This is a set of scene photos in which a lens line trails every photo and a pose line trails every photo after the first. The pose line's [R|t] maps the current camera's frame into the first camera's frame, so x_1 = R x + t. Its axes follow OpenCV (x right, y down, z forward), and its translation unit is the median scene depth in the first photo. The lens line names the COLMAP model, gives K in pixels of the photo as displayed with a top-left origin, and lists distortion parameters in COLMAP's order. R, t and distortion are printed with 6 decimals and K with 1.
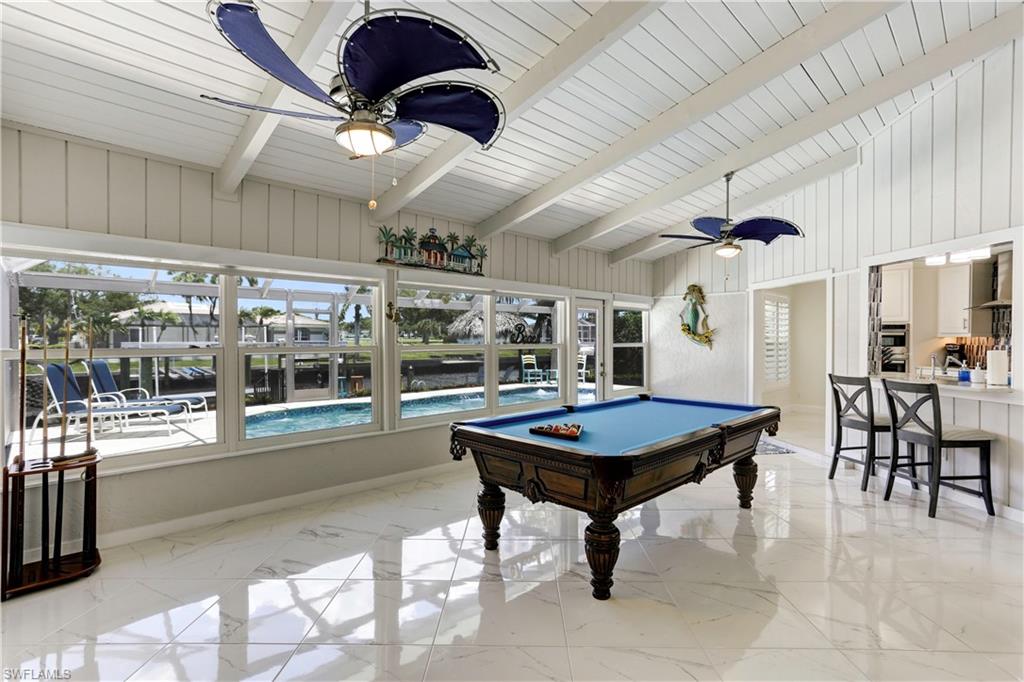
lens RADIAL K [[493.1, 0, 512.0], [0, 493.1, 341.0], [0, 0, 1]] dist [-0.001135, 0.000573]
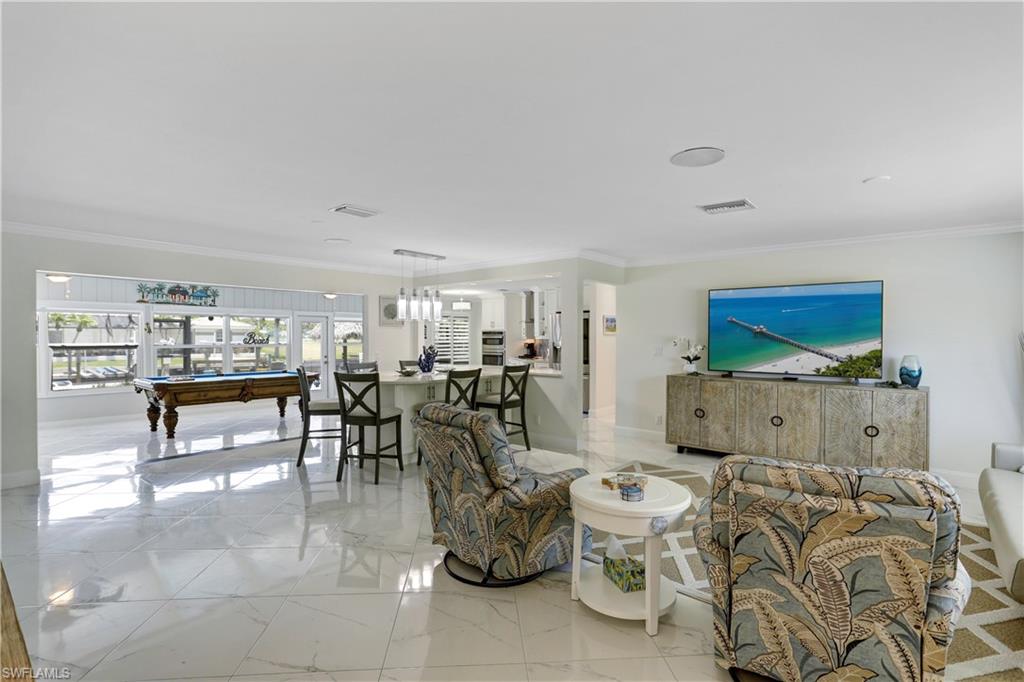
lens RADIAL K [[493.1, 0, 512.0], [0, 493.1, 341.0], [0, 0, 1]] dist [-0.001135, 0.000573]
pose [[0.996403, -0.003751, 0.084661, 0.921264], [0.003660, 0.999993, 0.001230, -0.005072], [-0.084665, -0.000916, 0.996409, -0.940831]]
